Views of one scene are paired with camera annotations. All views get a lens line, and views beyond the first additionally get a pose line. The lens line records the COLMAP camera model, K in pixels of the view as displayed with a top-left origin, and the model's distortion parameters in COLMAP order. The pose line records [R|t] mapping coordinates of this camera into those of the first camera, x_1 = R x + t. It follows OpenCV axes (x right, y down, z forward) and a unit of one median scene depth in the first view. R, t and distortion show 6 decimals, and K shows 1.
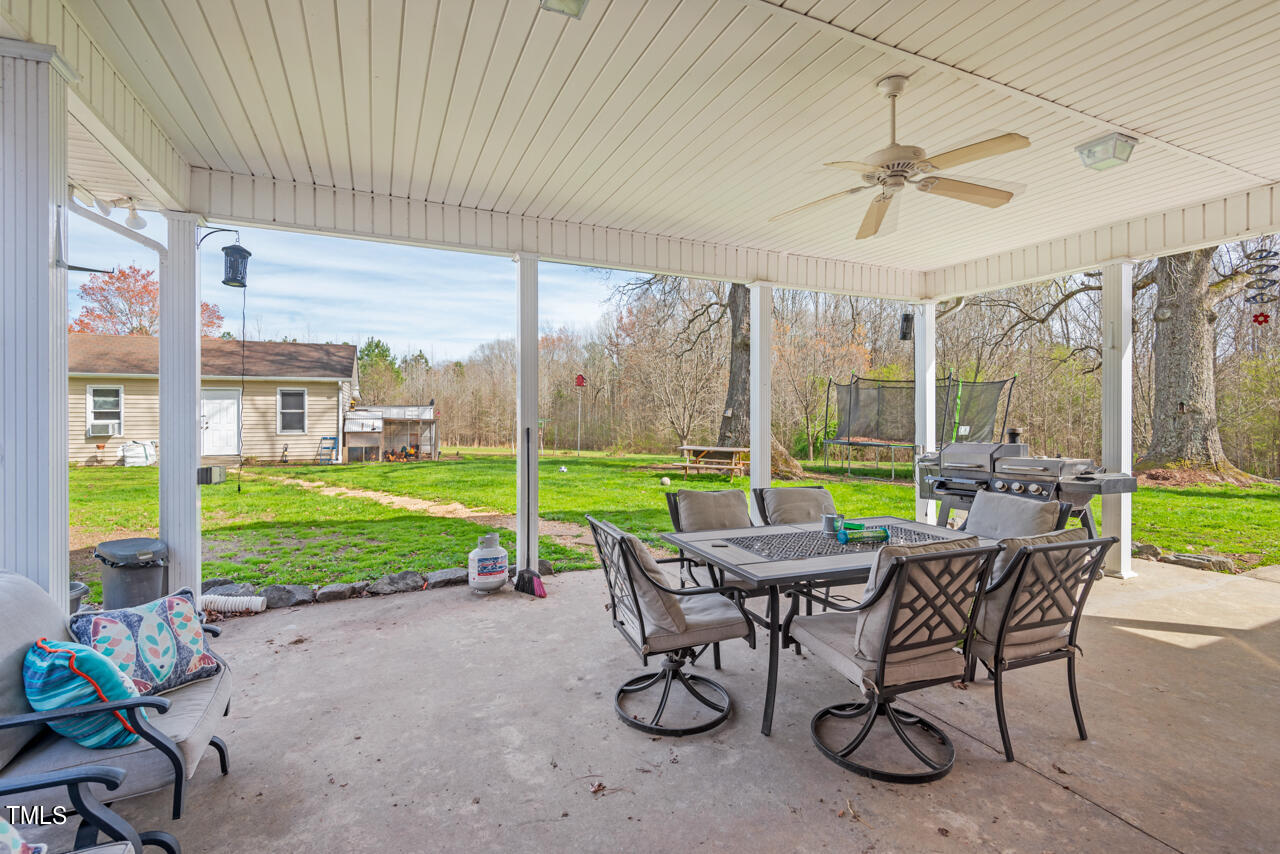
lens RADIAL K [[594.8, 0, 641.6], [0, 594.8, 411.4], [0, 0, 1]] dist [0.001360, -0.000501]
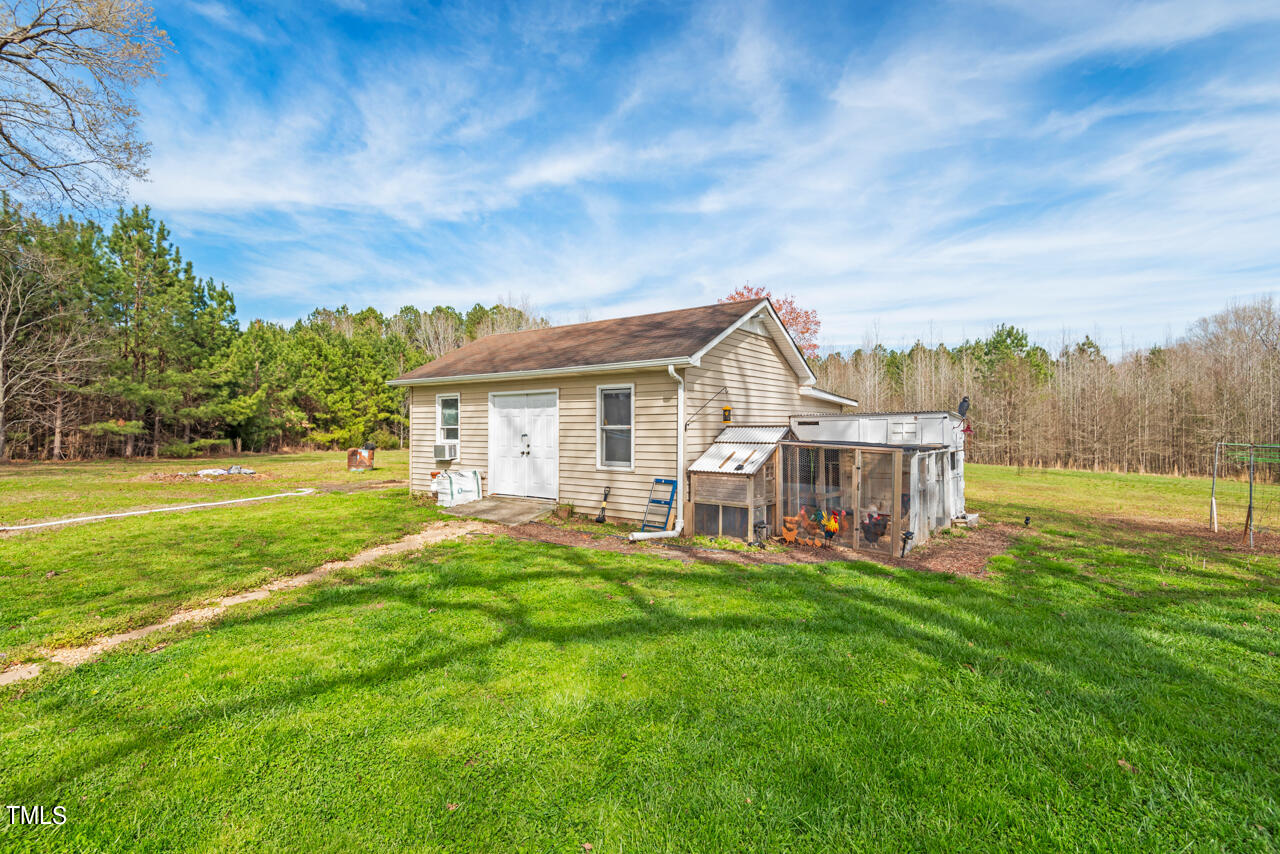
lens RADIAL K [[594.8, 0, 641.6], [0, 594.8, 411.4], [0, 0, 1]] dist [0.001360, -0.000501]
pose [[0.511097, -0.019591, -0.859299, -0.108334], [0.008185, 0.999806, -0.017926, -0.004997], [0.859484, 0.002129, 0.511159, 0.738142]]
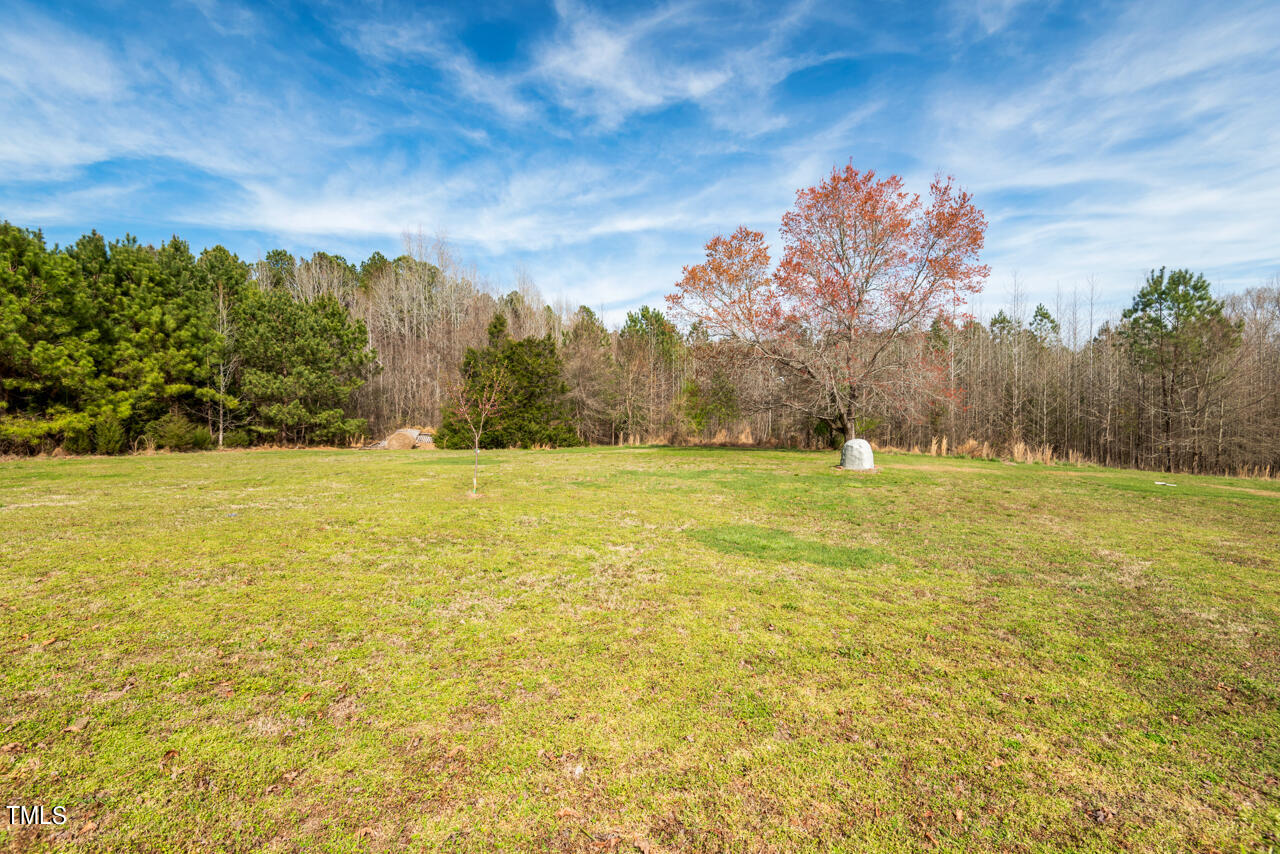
lens RADIAL K [[594.8, 0, 641.6], [0, 594.8, 411.4], [0, 0, 1]] dist [0.001360, -0.000501]
pose [[0.623709, 0.000777, -0.781656, -1.310139], [0.000033, 0.999999, 0.001020, 0.013621], [0.781657, -0.000662, 0.623709, 1.143568]]
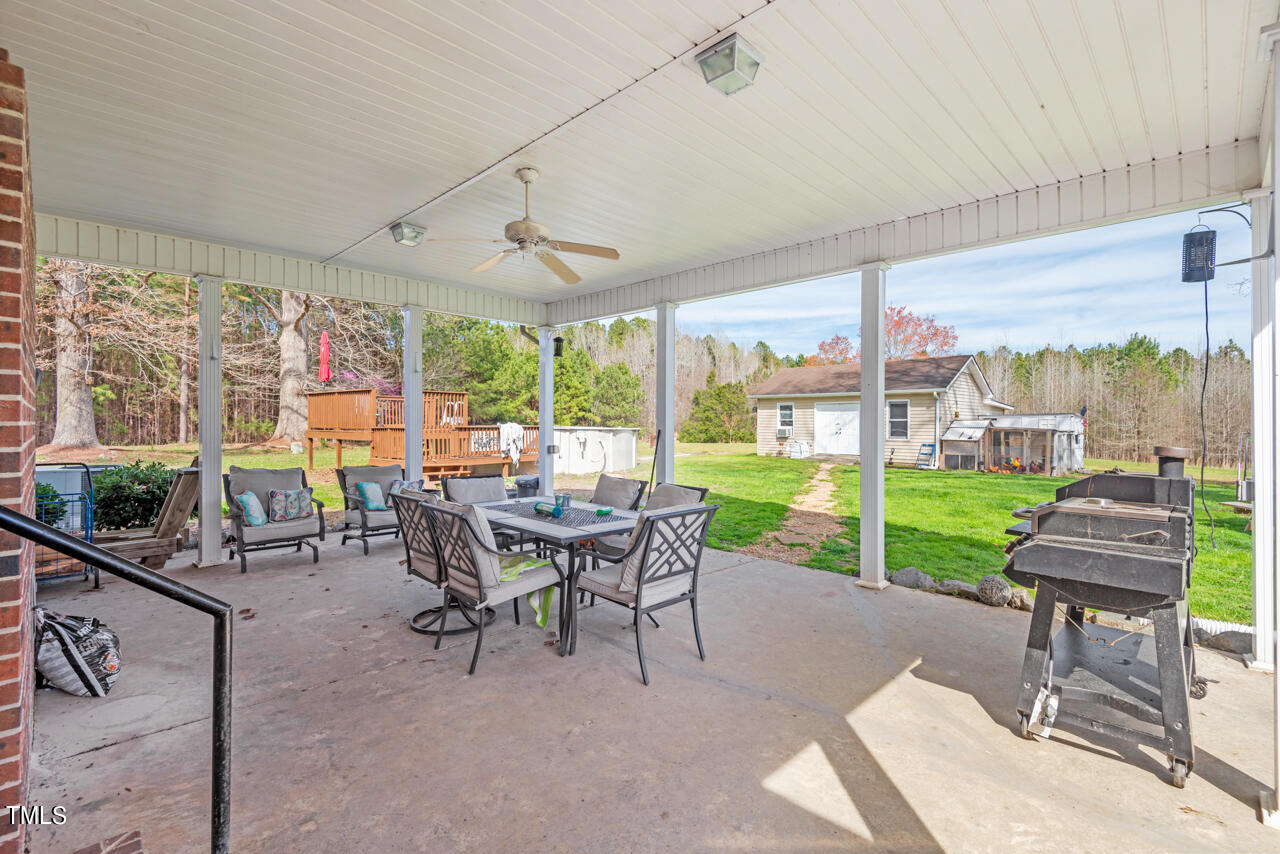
lens RADIAL K [[581.5, 0, 632.5], [0, 581.5, 426.5], [0, 0, 1]] dist [0.002225, 0.000196]
pose [[0.350632, 0.007601, -0.936483, 0.282627], [0.000295, 0.999966, 0.008227, 0.002488], [0.936513, -0.003161, 0.350618, 0.125402]]
